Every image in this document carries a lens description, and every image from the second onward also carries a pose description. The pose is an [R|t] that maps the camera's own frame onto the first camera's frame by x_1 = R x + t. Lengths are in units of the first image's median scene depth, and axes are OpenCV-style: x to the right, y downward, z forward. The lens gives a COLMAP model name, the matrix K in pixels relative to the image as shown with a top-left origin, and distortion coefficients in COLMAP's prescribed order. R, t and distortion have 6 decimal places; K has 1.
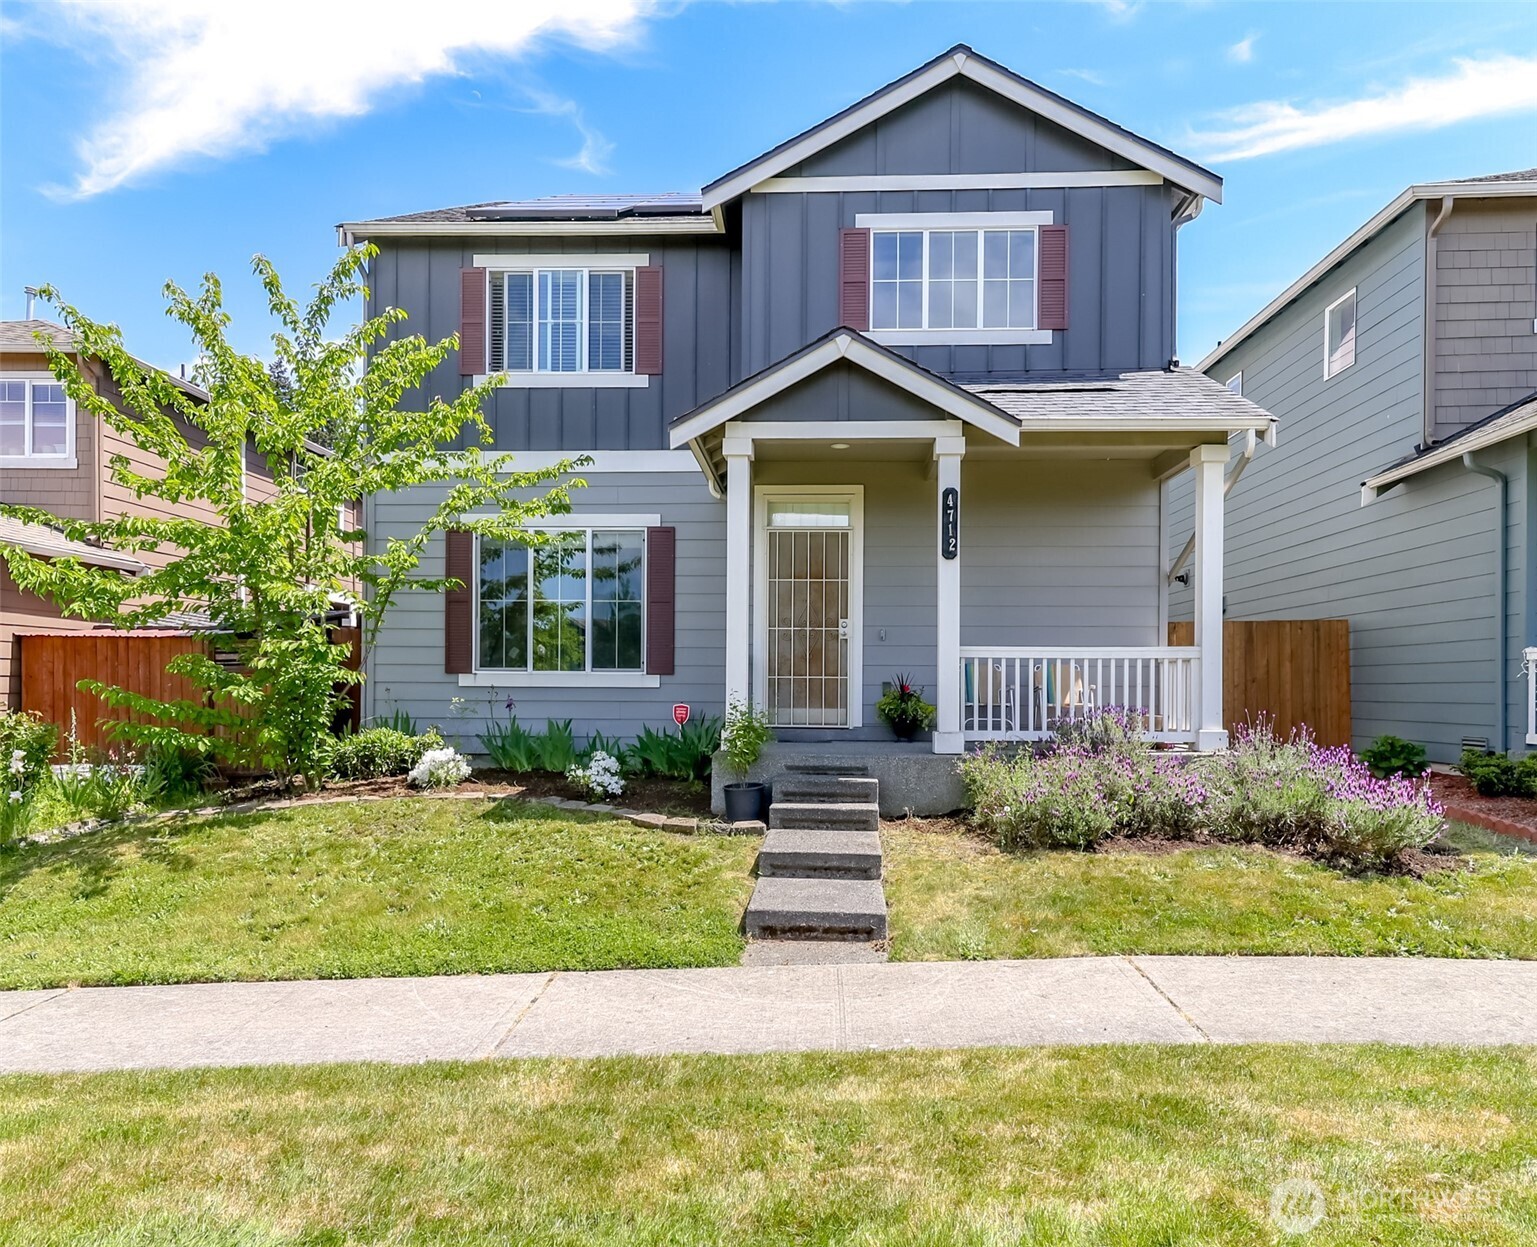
lens RADIAL K [[1001.6, 0, 776.5], [0, 1001.6, 690.4], [0, 0, 1]] dist [0.018987, 0.002111]
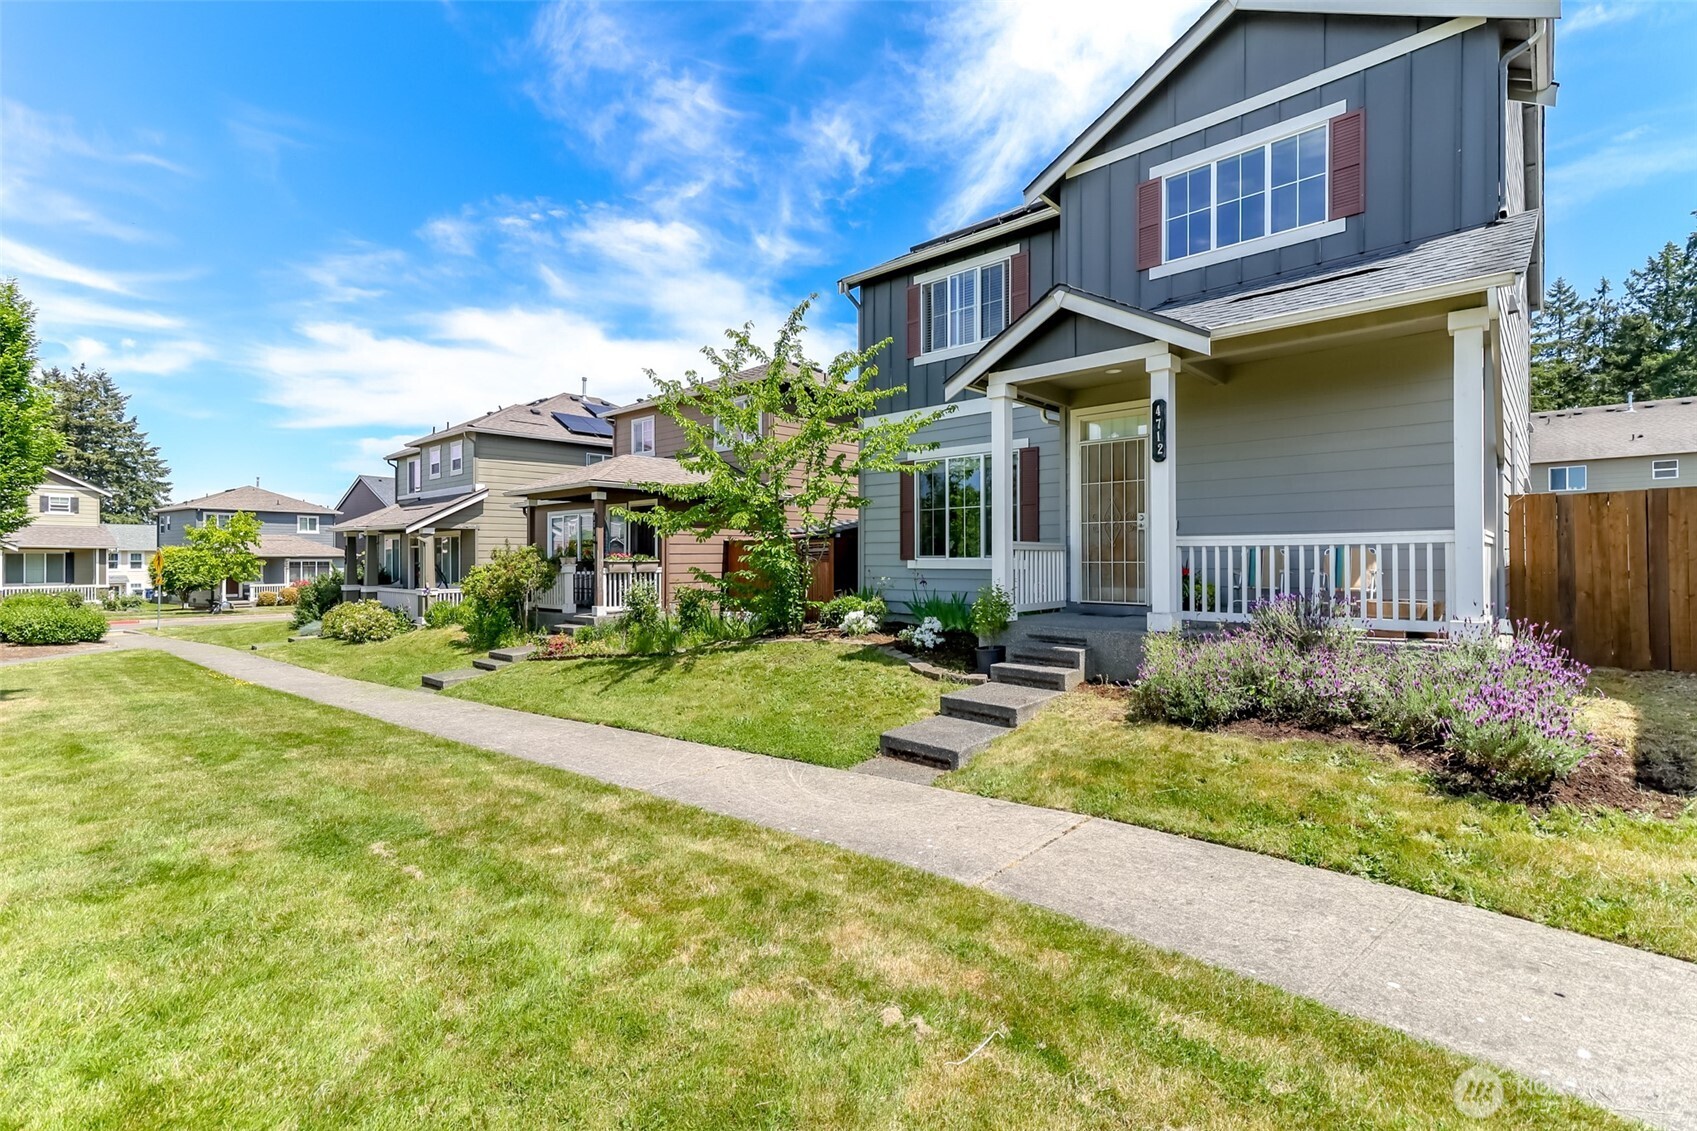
lens RADIAL K [[767.7, 0, 850.6], [0, 767.7, 556.5], [0, 0, 1]] dist [0.025759, -0.002887]
pose [[0.768173, -0.010413, -0.640157, 0.392093], [0.006675, 0.999944, -0.008255, -0.015054], [0.640207, 0.002068, 0.768199, 0.082599]]
